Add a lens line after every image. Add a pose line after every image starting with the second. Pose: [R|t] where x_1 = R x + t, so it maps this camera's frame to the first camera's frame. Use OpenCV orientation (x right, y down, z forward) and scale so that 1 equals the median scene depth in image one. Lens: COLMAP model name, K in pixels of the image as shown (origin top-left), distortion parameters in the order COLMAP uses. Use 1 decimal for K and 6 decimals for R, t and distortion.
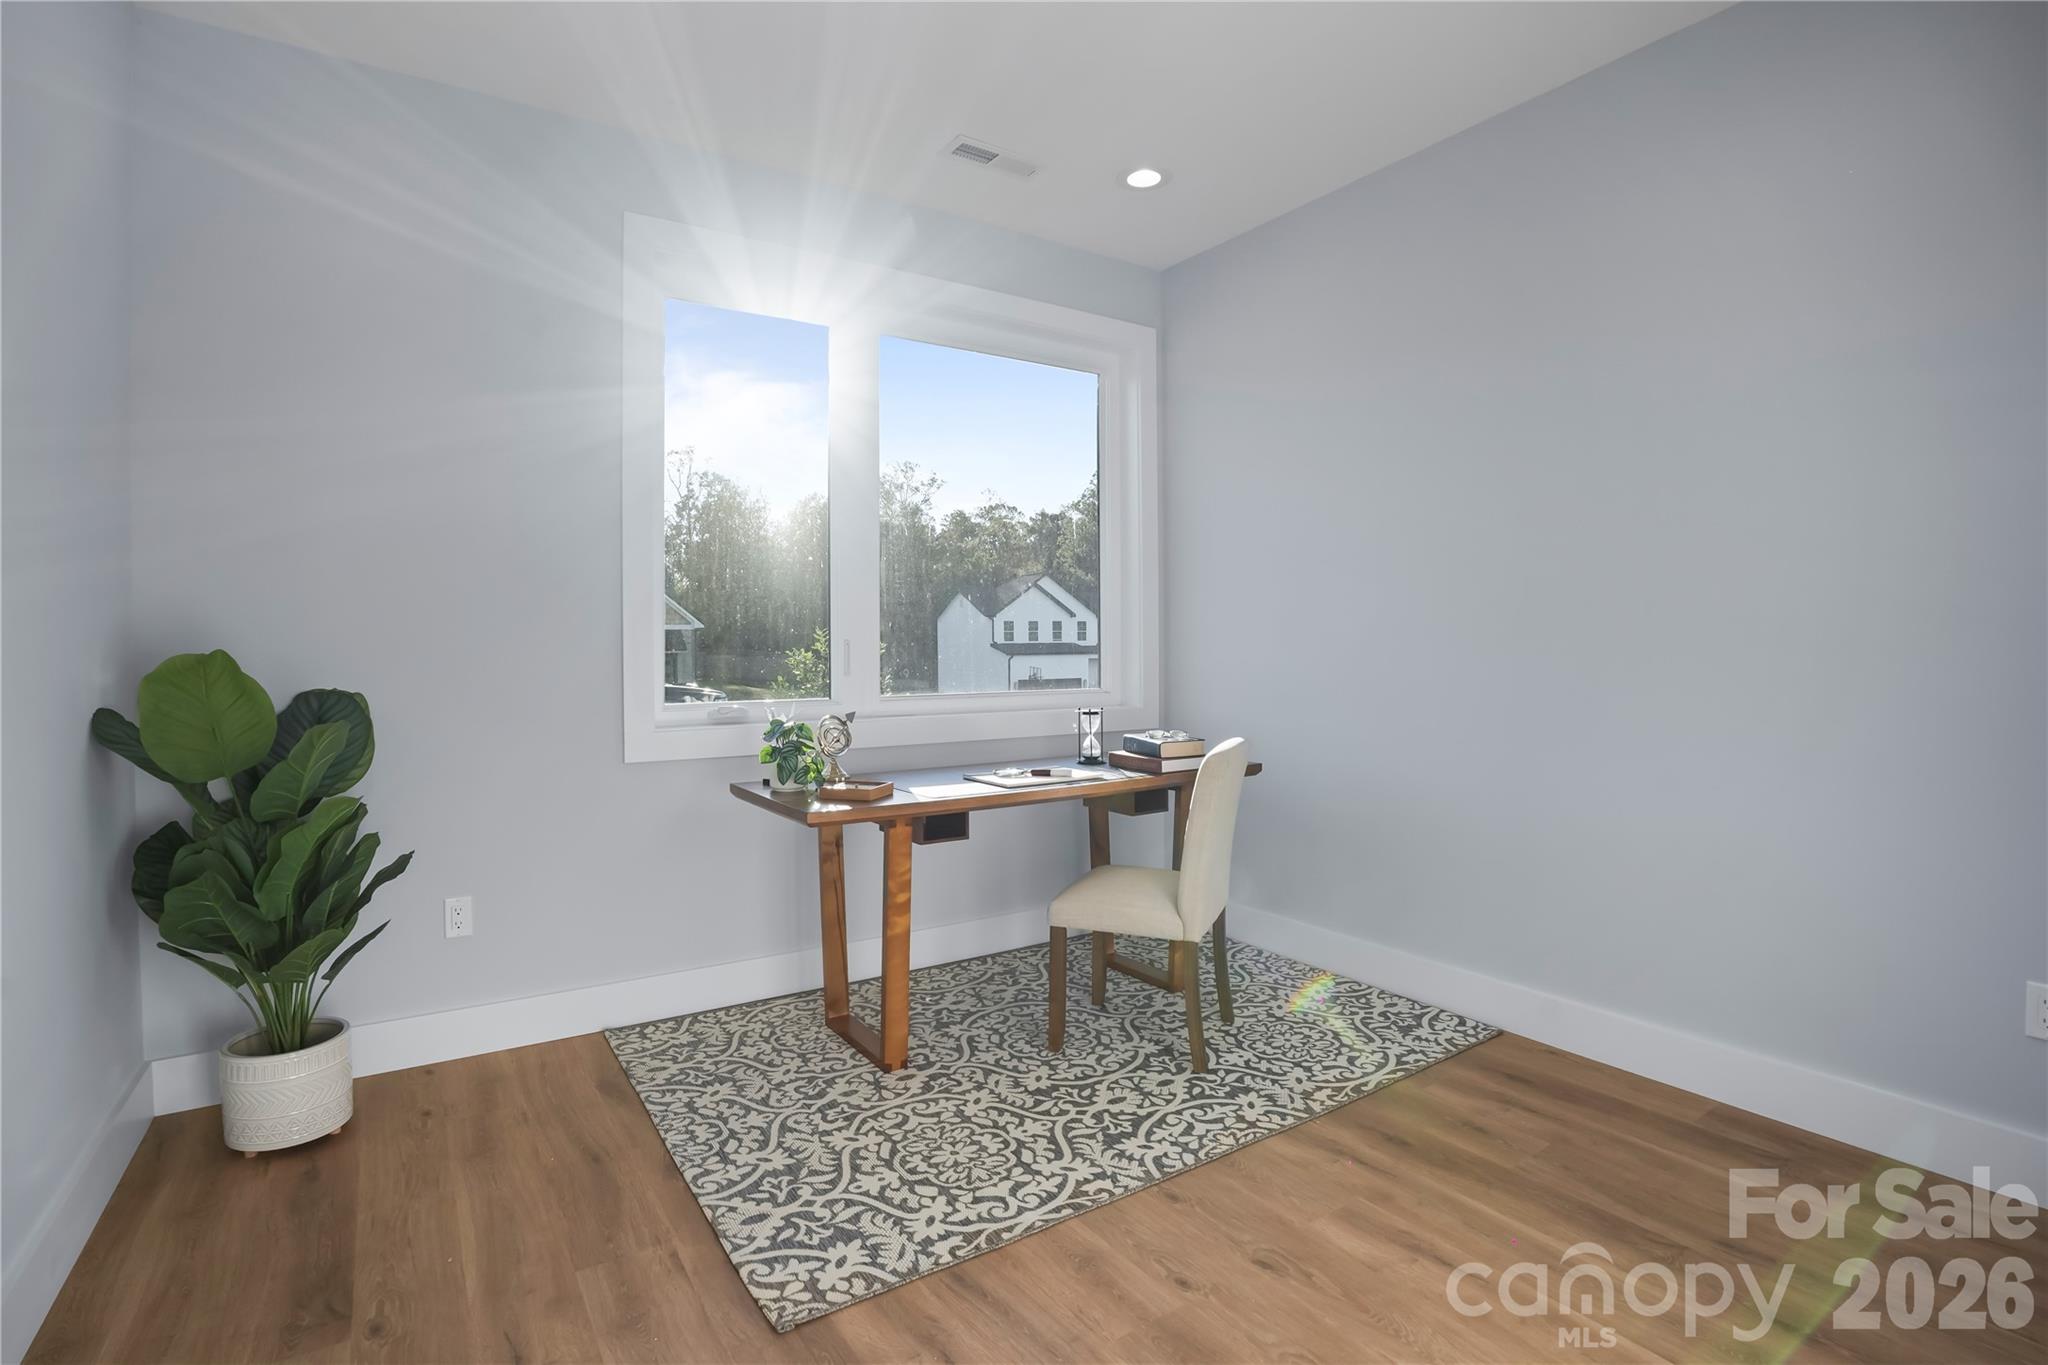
lens RADIAL K [[963.6, 0, 1025.9], [0, 963.6, 662.6], [0, 0, 1]] dist [-0.064511, 0.022154]
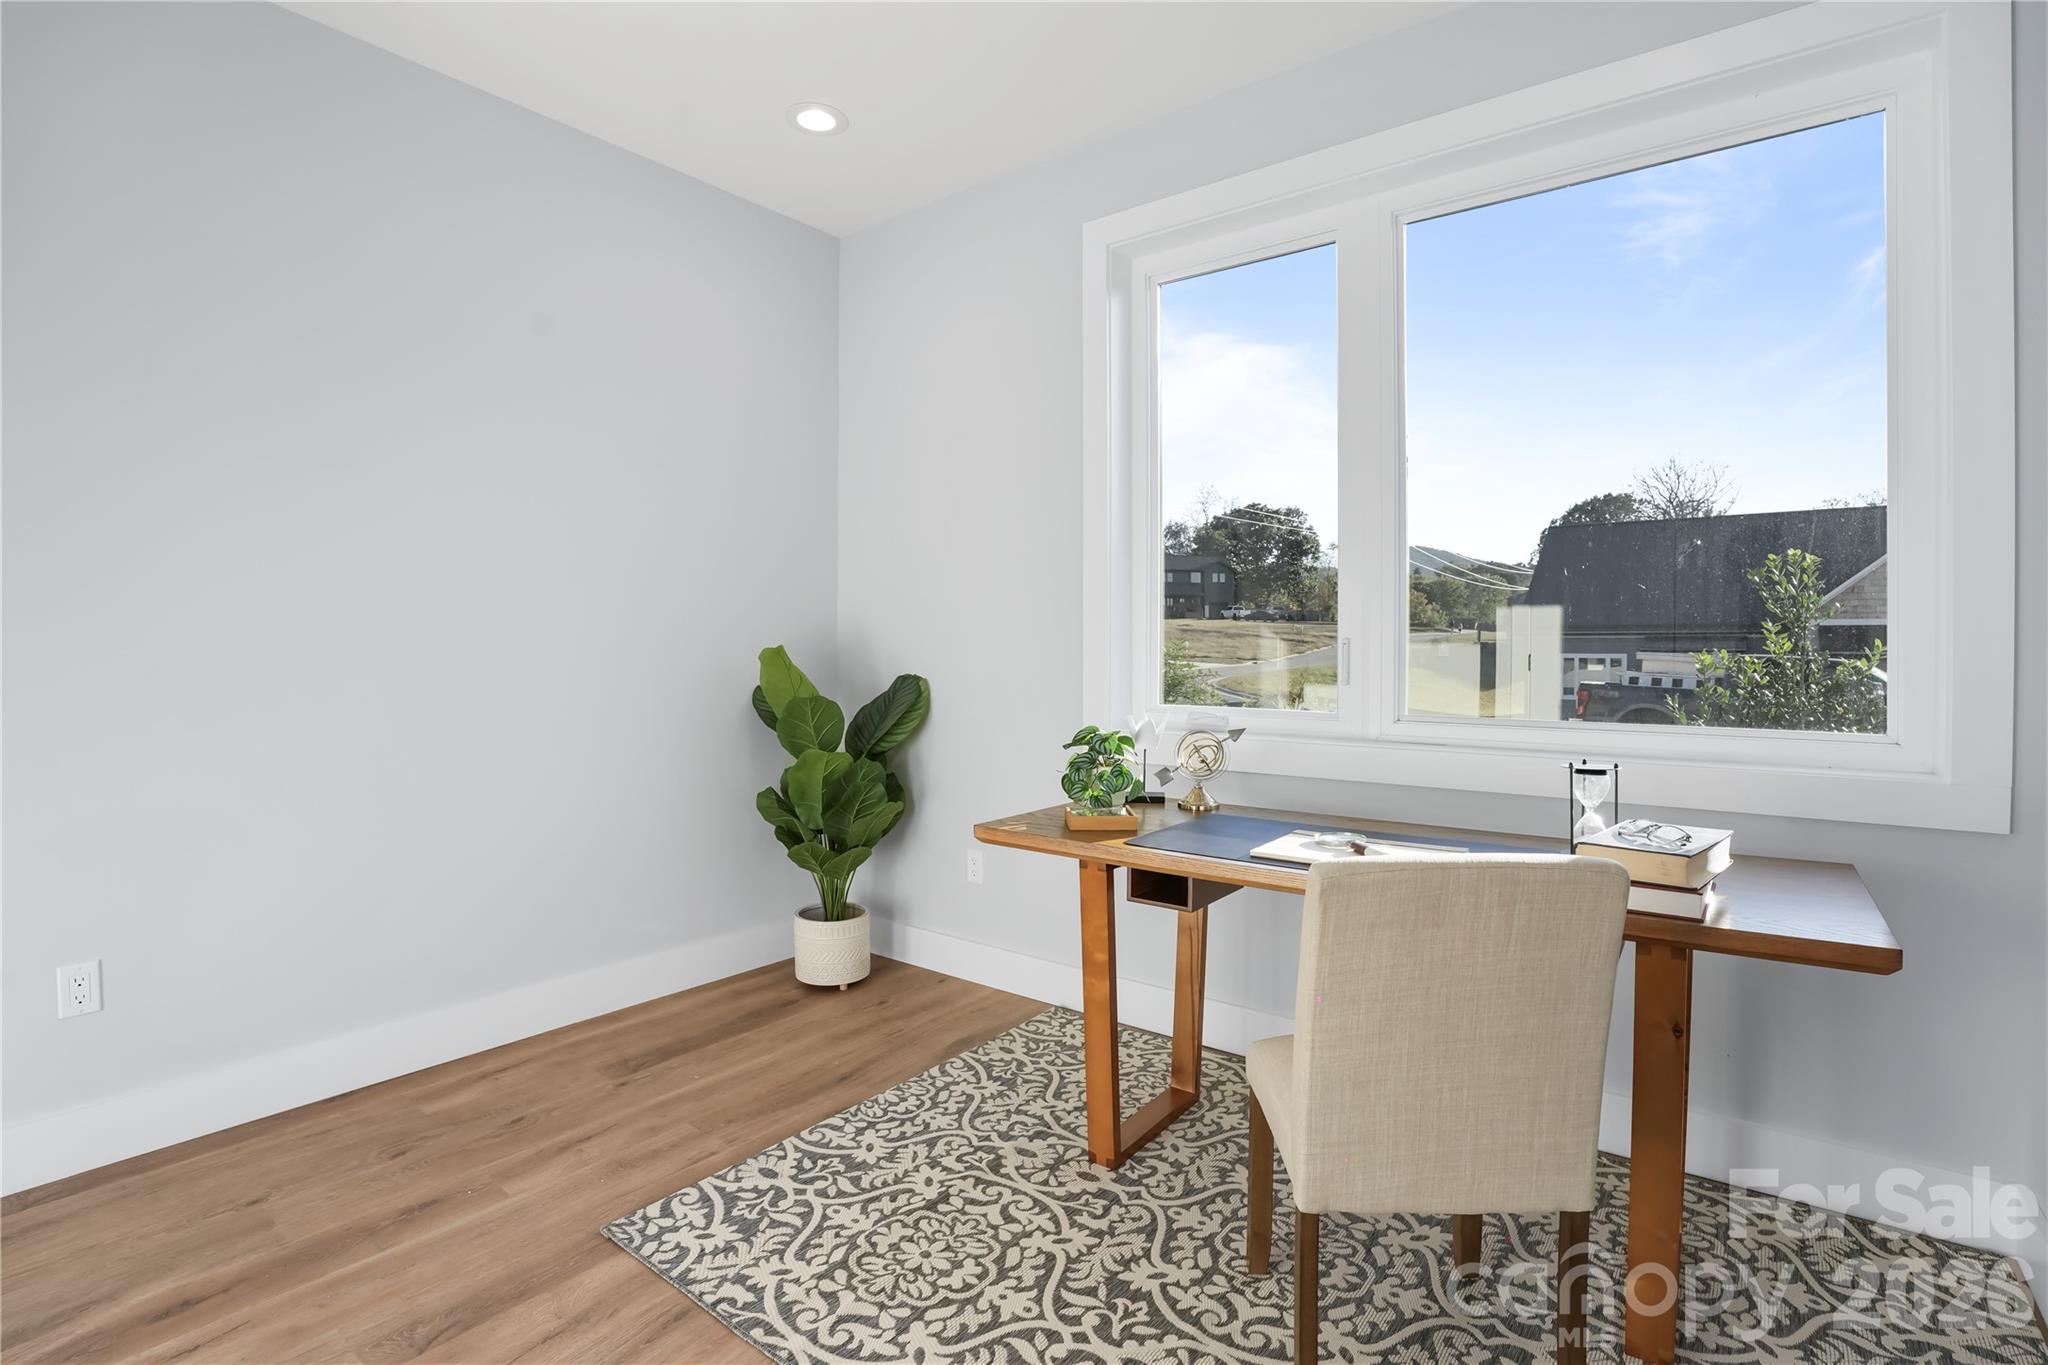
lens RADIAL K [[963.6, 0, 1025.9], [0, 963.6, 662.6], [0, 0, 1]] dist [-0.064511, 0.022154]
pose [[0.320789, 0.018757, -0.946965, 0.672956], [-0.015724, 0.999772, 0.014476, -0.013675], [0.947020, 0.010247, 0.321011, 0.754277]]
